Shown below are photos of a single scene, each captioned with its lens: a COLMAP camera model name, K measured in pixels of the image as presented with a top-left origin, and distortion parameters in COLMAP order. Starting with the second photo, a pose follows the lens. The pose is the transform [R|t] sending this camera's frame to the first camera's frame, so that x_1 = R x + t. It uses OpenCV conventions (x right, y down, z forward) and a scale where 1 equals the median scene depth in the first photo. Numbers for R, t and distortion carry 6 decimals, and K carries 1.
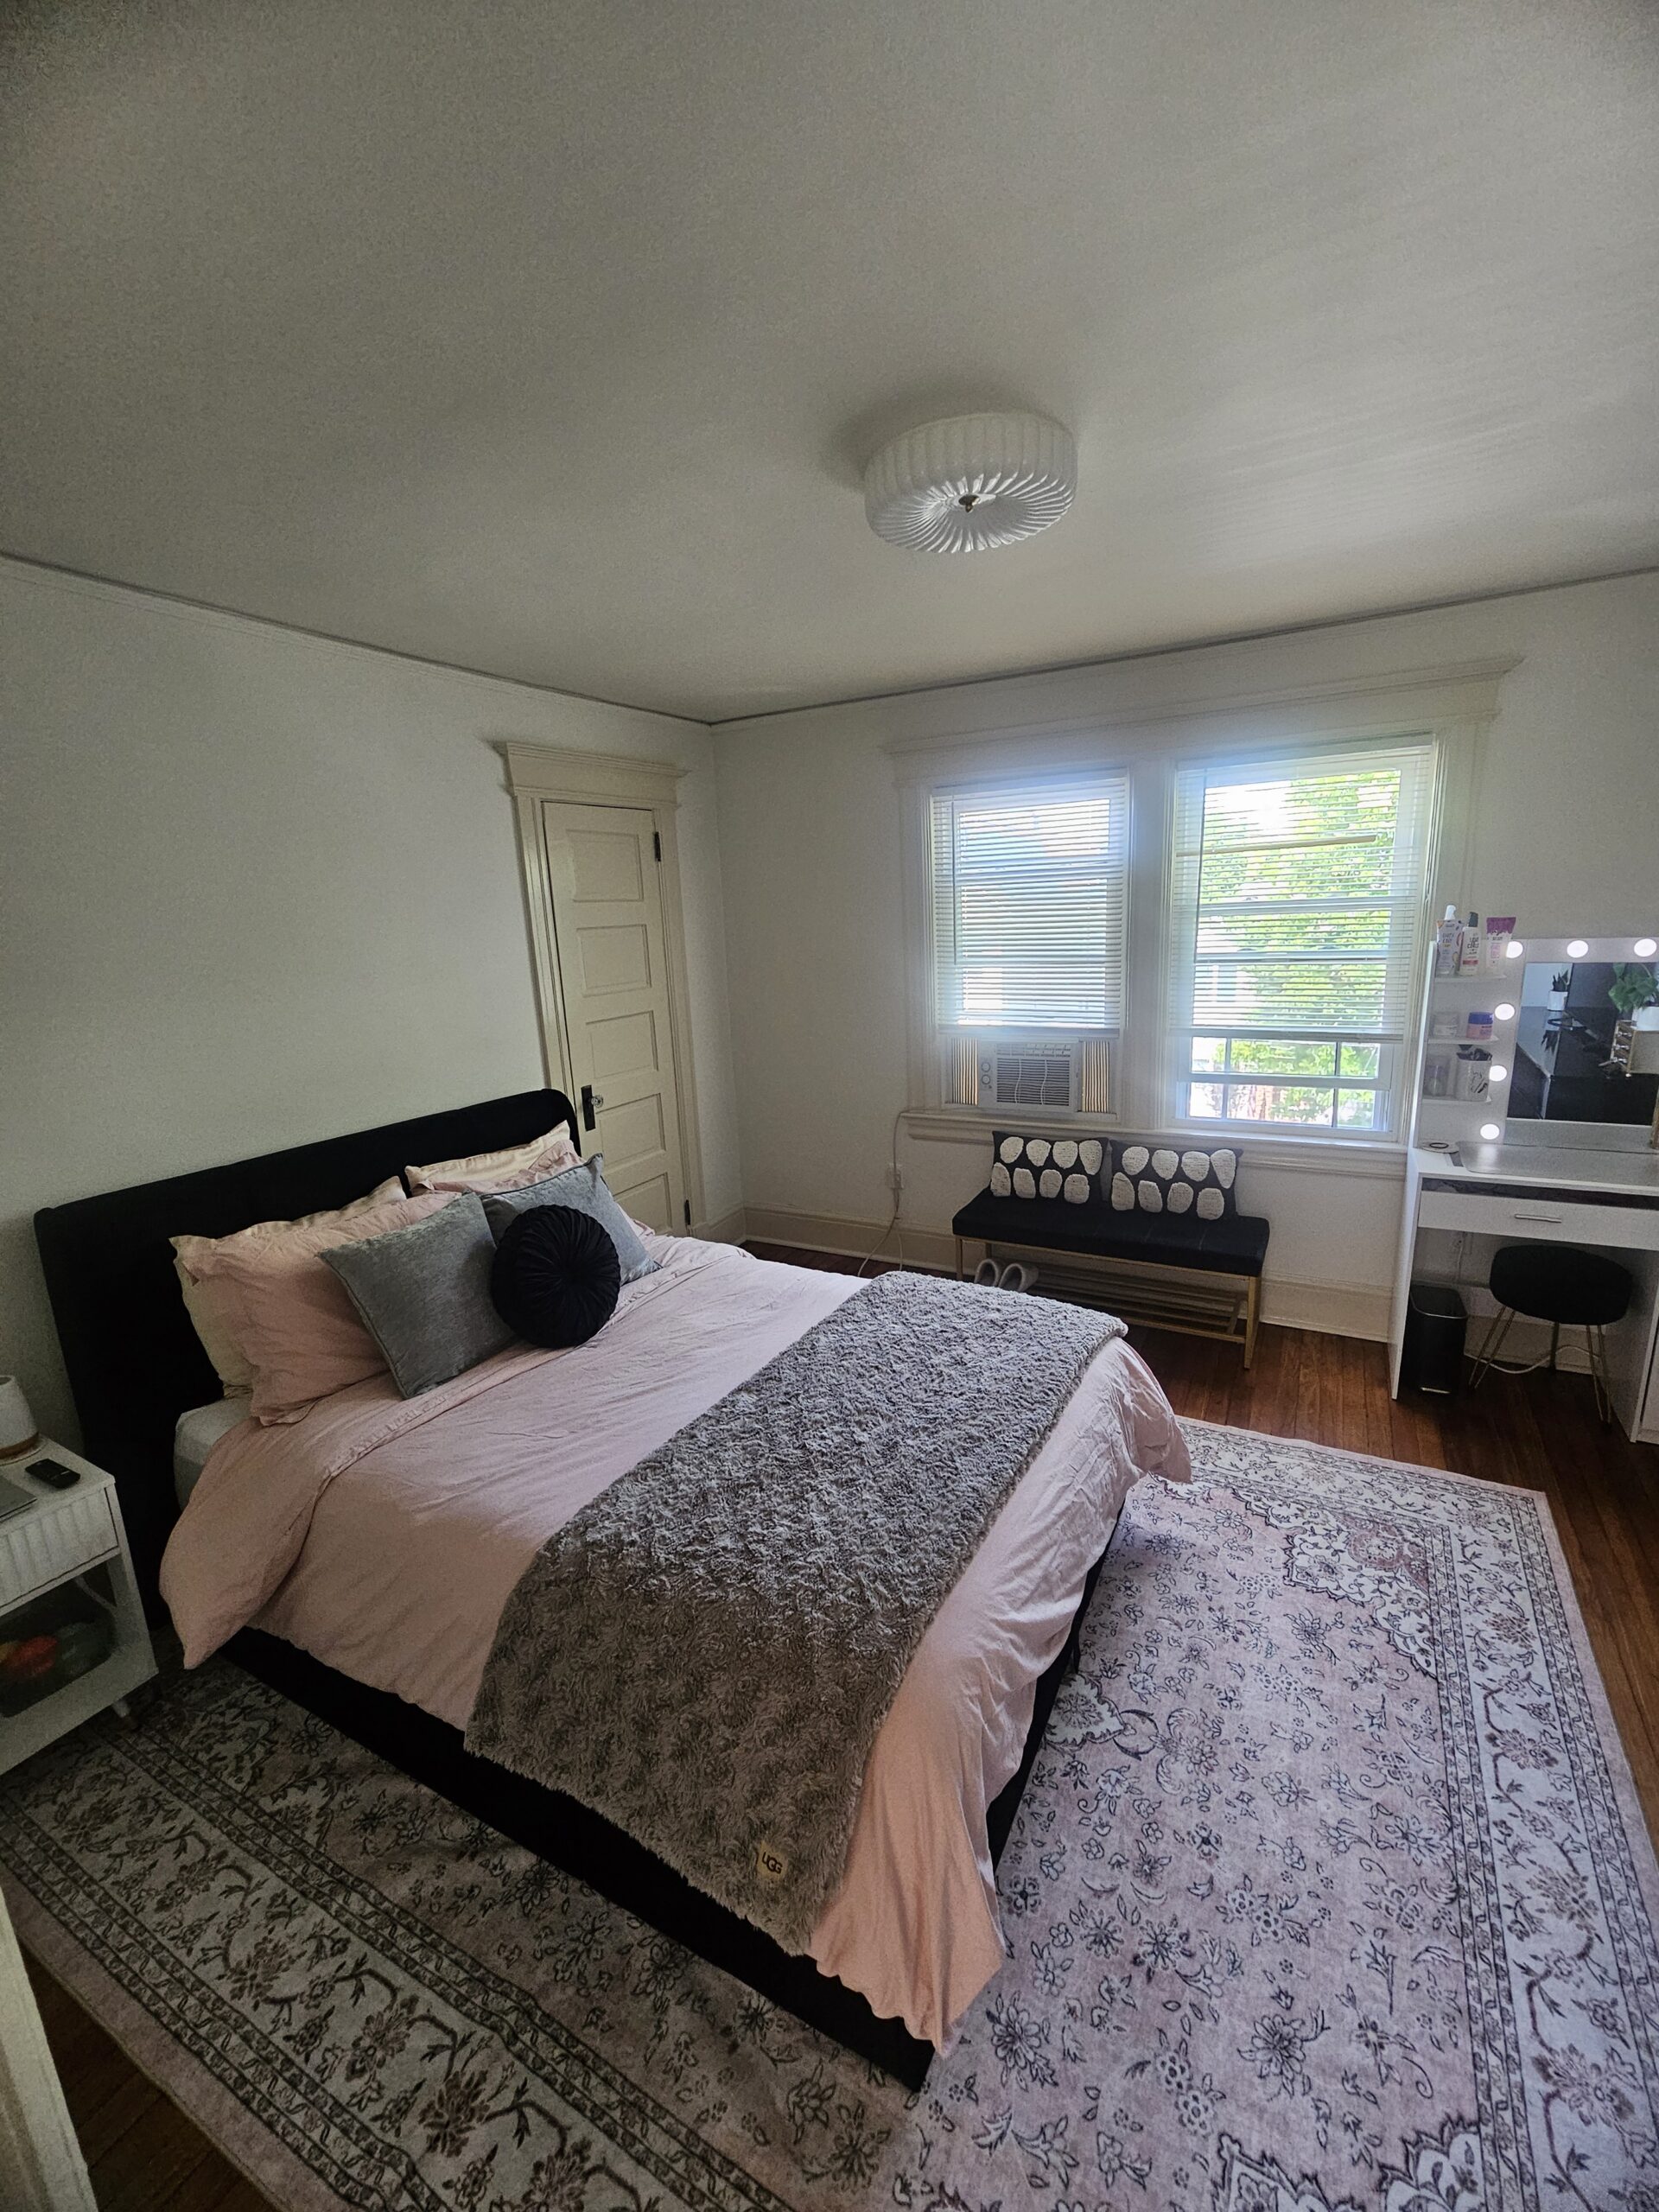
lens RADIAL K [[907.9, 0, 836.2], [0, 907.9, 1107.5], [0, 0, 1]] dist [0.000184, 0.000164]
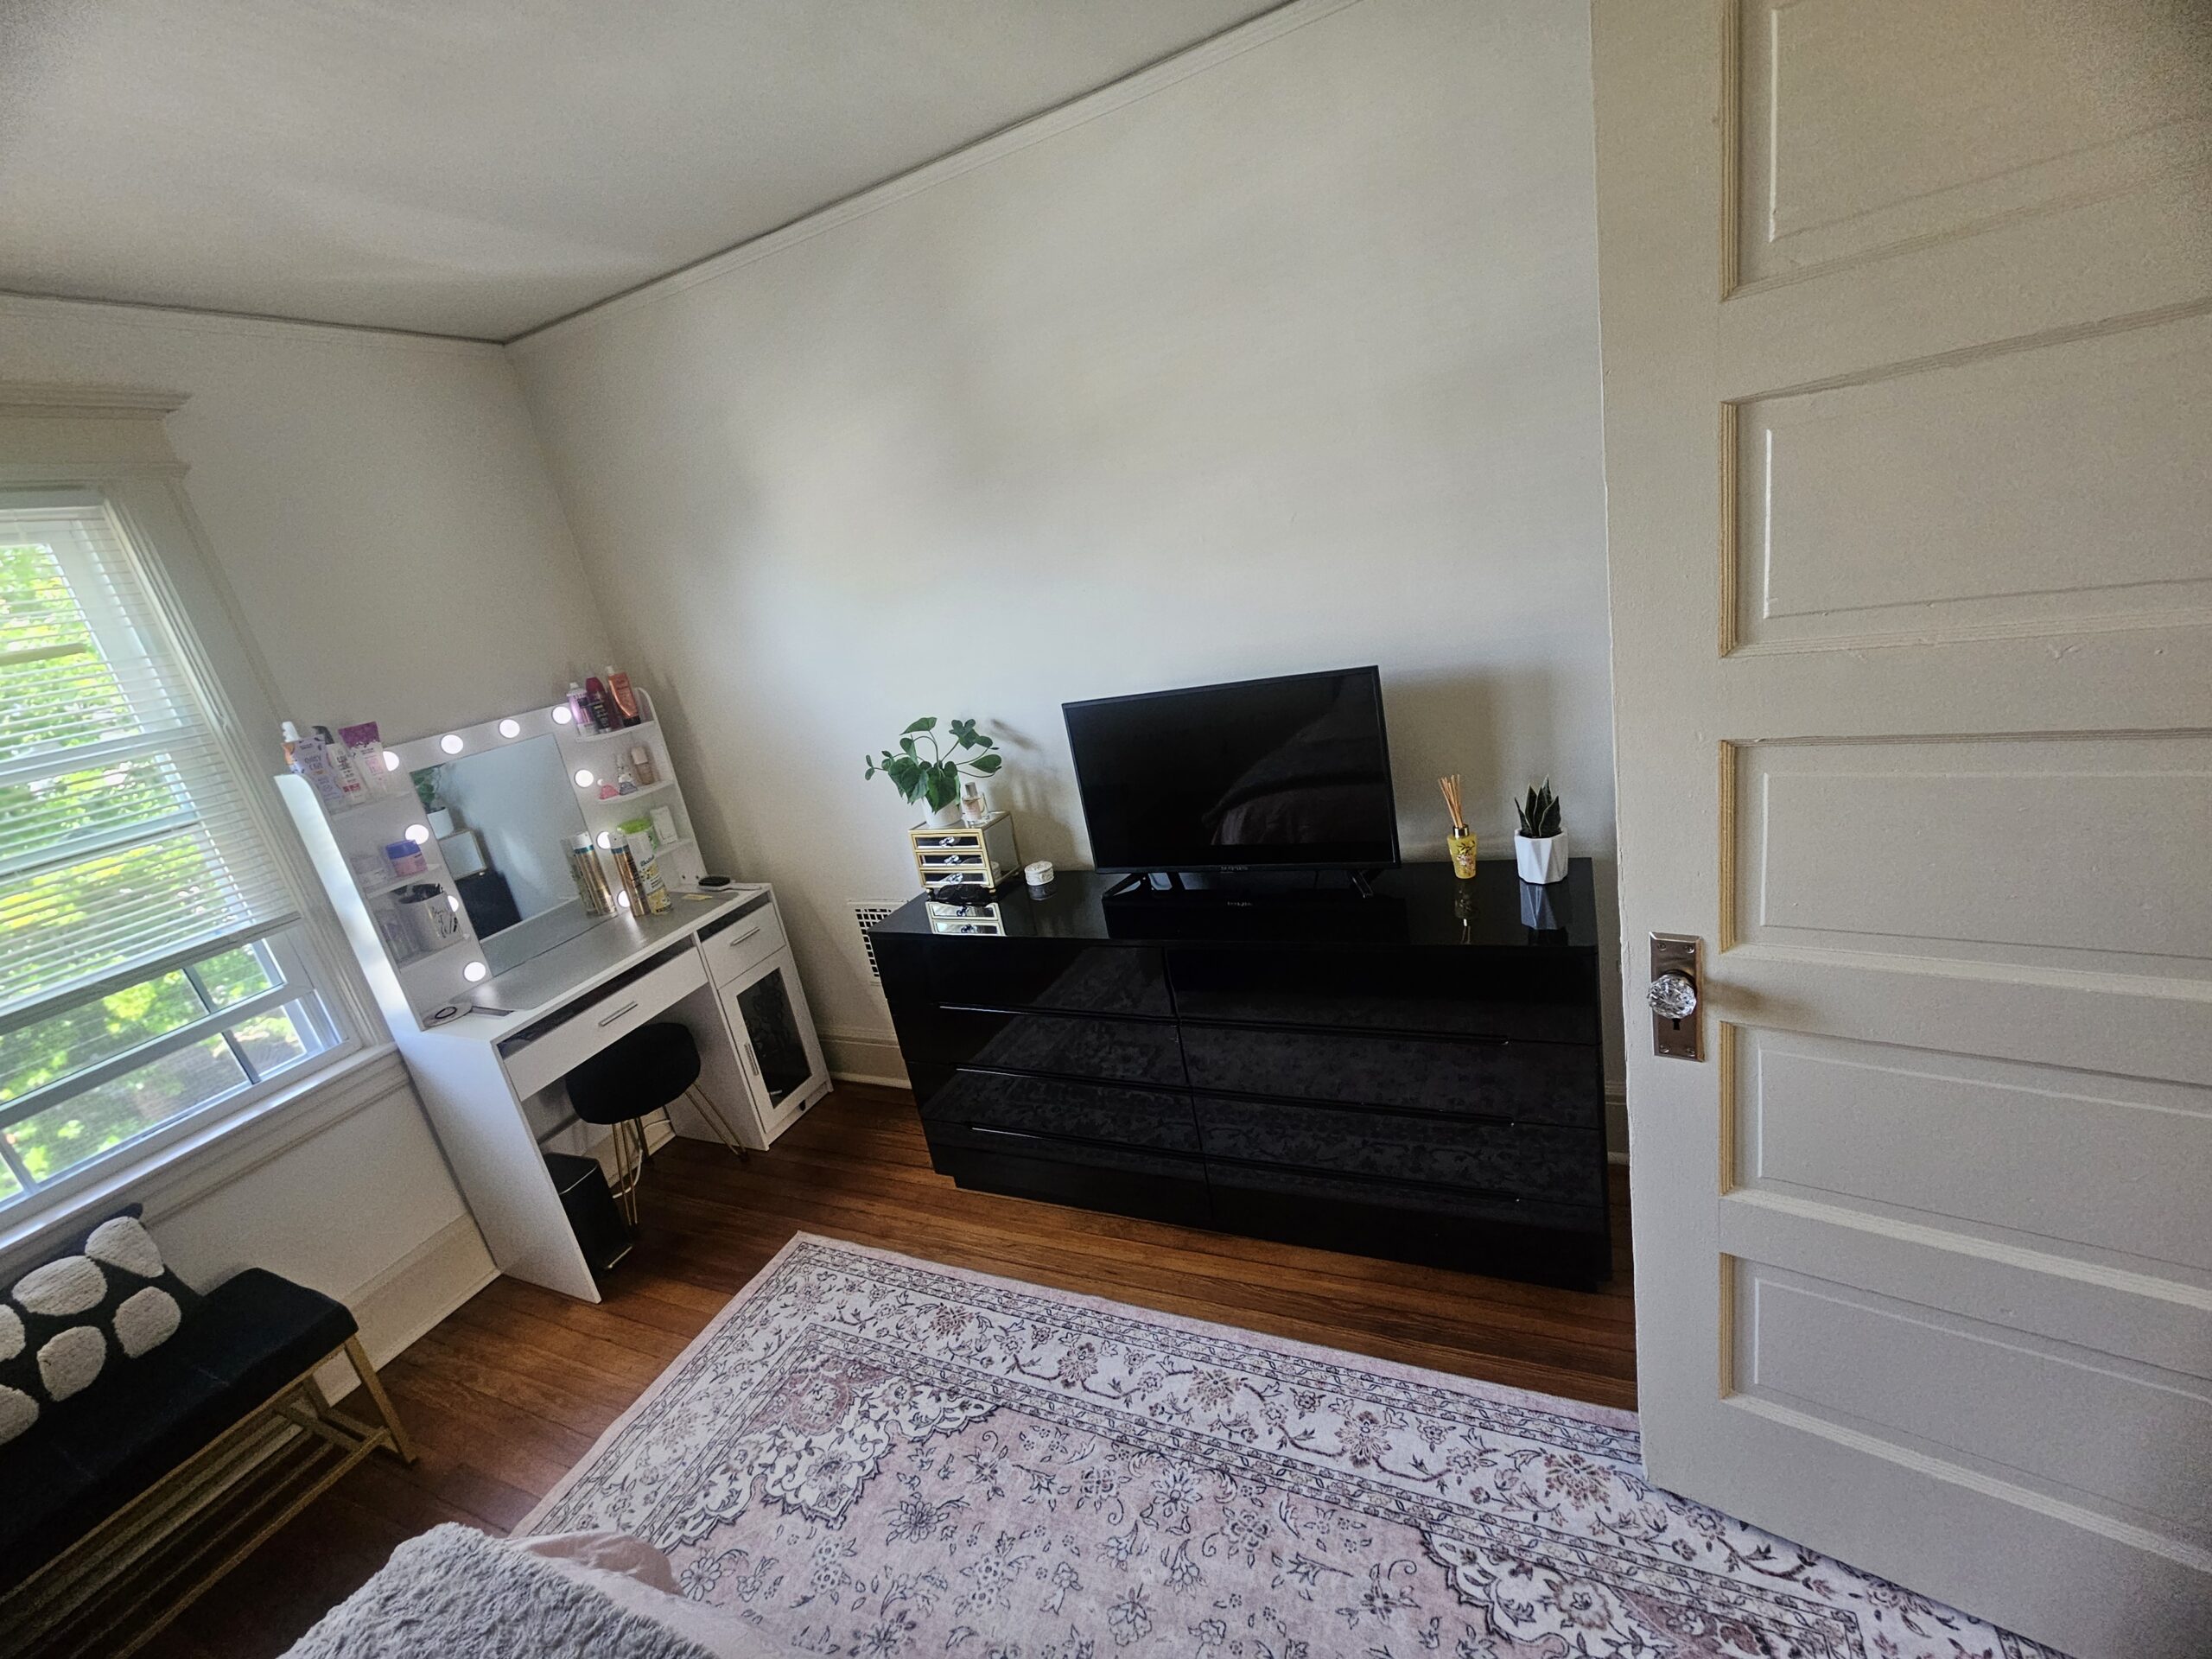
lens RADIAL K [[907.9, 0, 1109.1], [0, 907.9, 823.8], [0, 0, 1]] dist [0.000184, 0.000164]
pose [[-0.069508, -0.241550, 0.967896, -0.112082], [0.393437, 0.884959, 0.249106, -0.095537], [-0.916720, 0.398121, 0.033523, 0.531417]]
